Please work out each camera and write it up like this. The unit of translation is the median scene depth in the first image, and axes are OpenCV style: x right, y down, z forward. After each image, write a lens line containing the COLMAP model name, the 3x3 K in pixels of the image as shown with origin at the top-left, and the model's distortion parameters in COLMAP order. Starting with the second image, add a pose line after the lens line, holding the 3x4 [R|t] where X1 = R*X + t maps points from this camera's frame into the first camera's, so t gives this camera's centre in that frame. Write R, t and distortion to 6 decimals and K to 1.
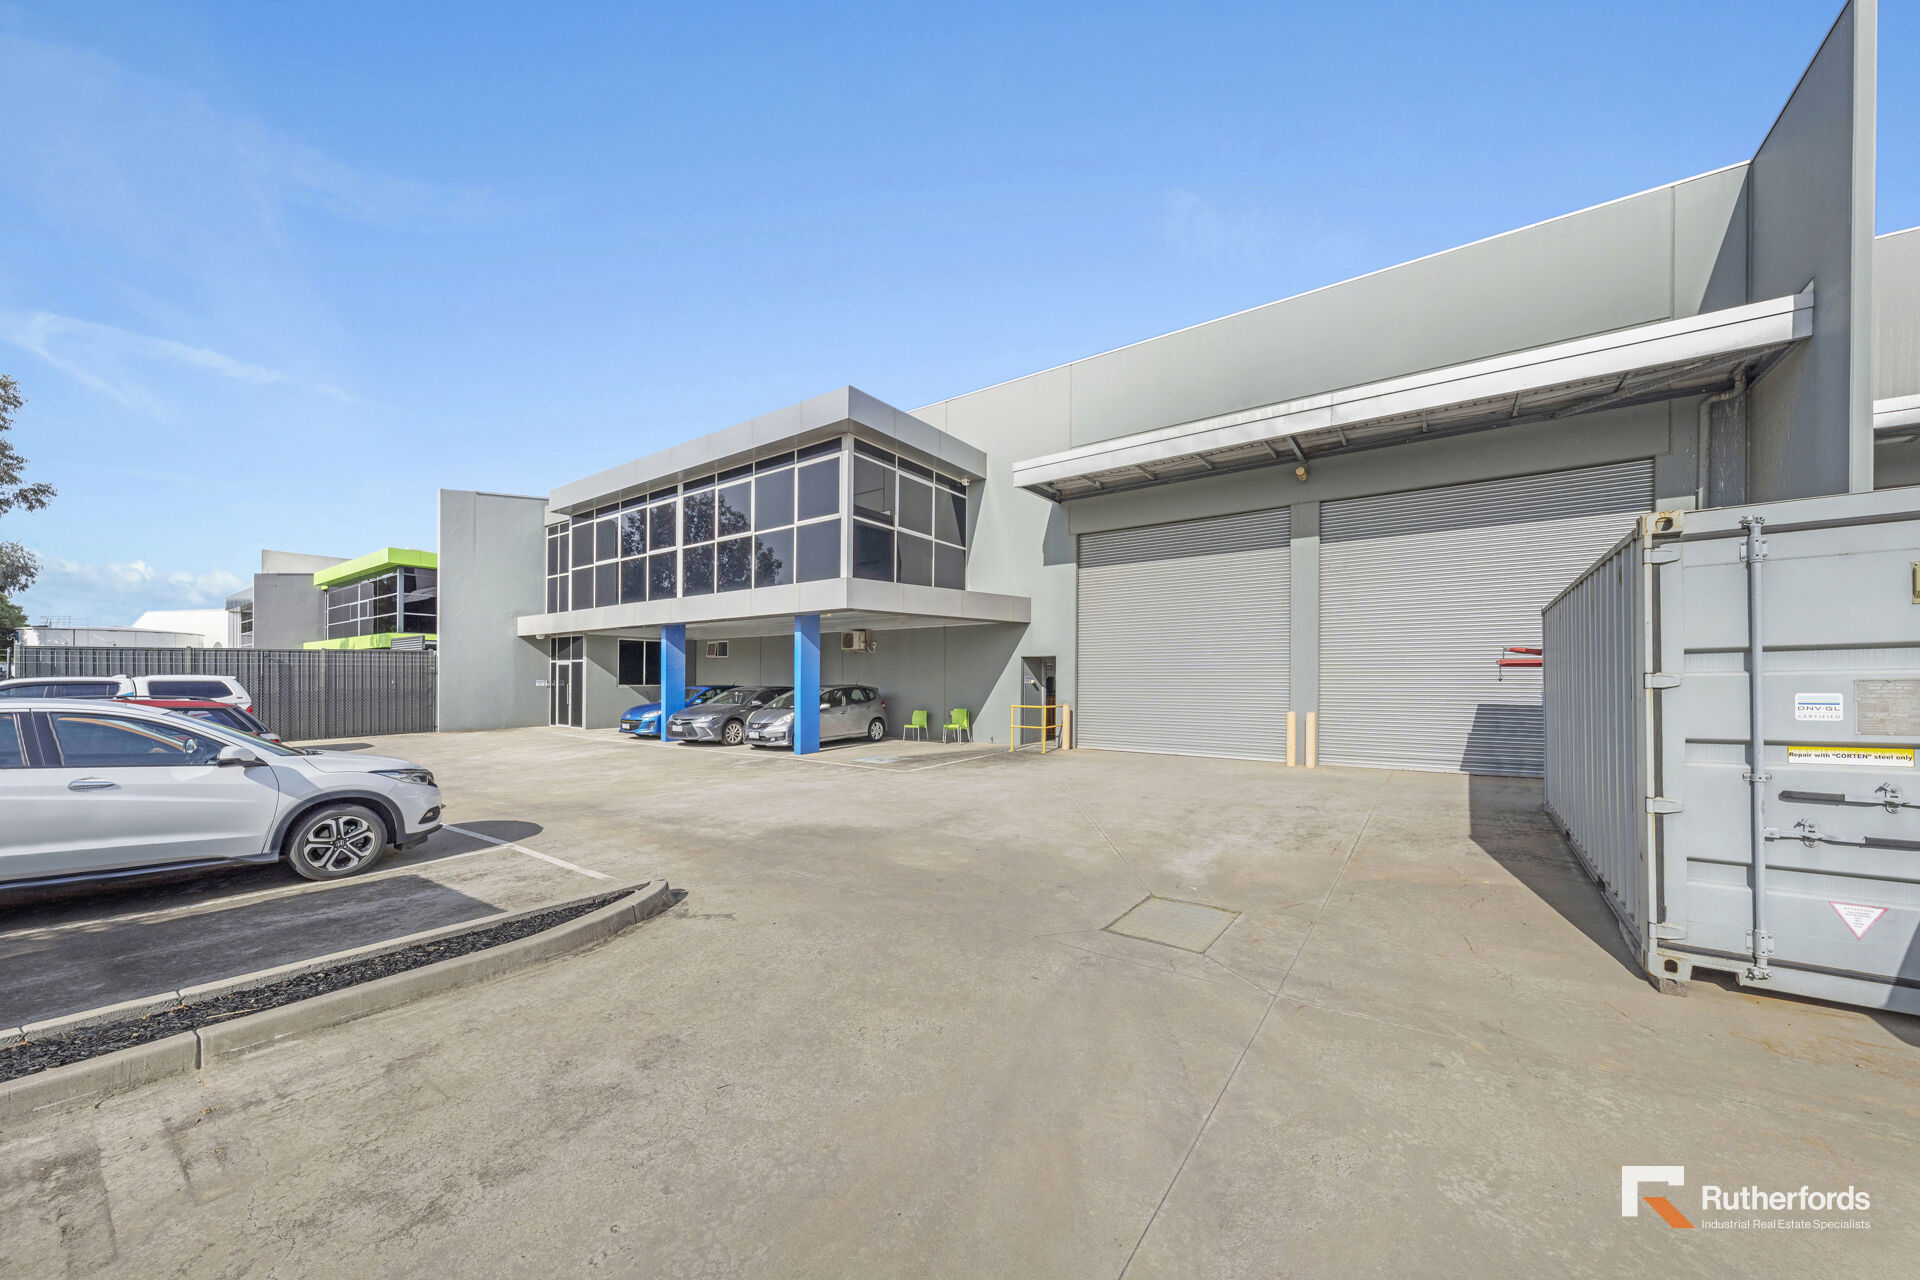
lens RADIAL K [[680.7, 0, 958.5], [0, 680.7, 686.1], [0, 0, 1]] dist [-0.000742, -0.000067]
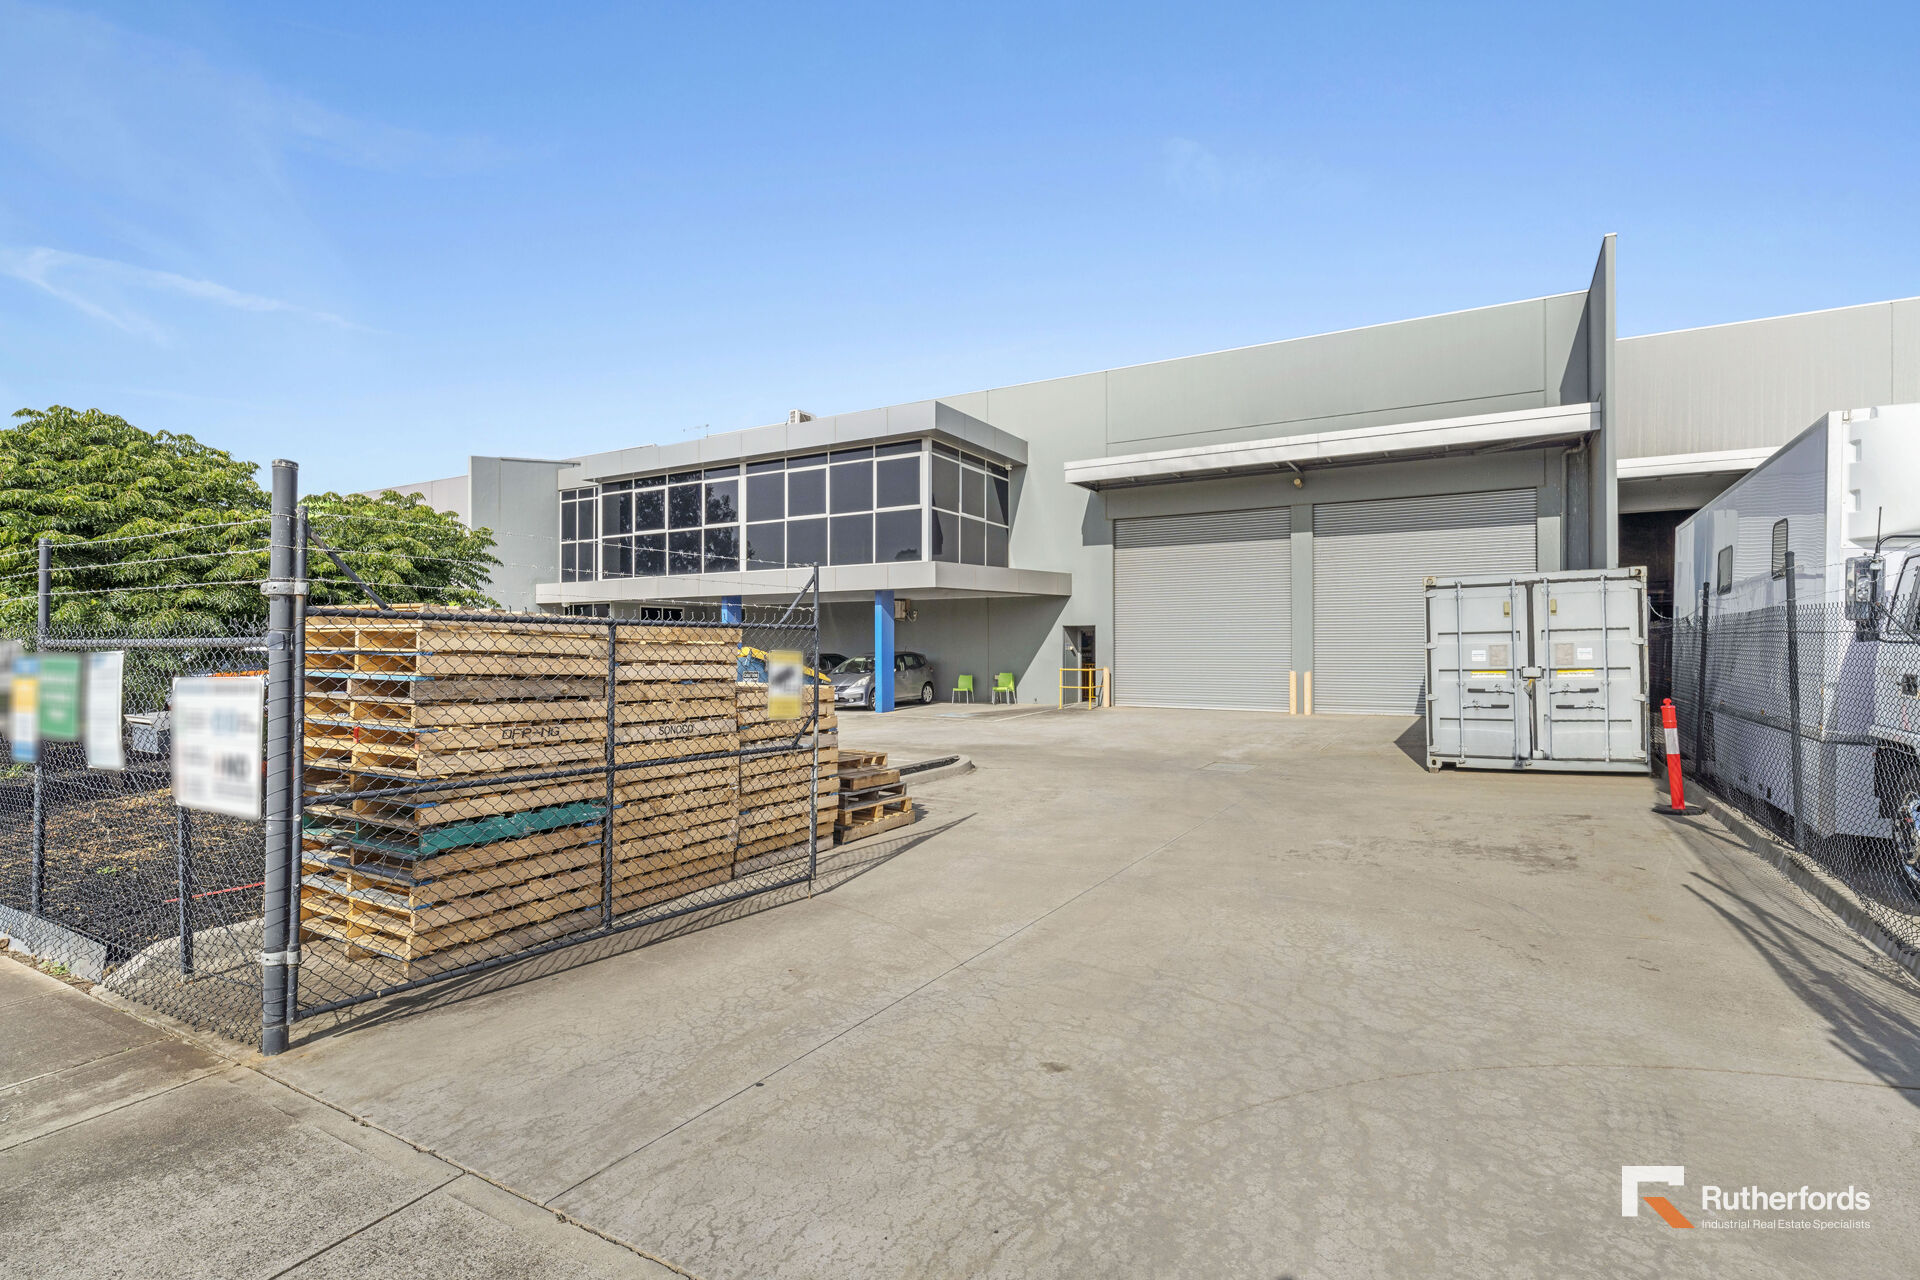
lens RADIAL K [[923.2, 0, 960.0], [0, 923.2, 640.0], [0, 0, 1]] dist [0.000209, 0.000136]
pose [[0.995196, -0.002620, 0.097864, -0.243043], [0.004268, 0.999853, -0.016629, 0.004856], [-0.097806, 0.016967, 0.995061, -0.535901]]
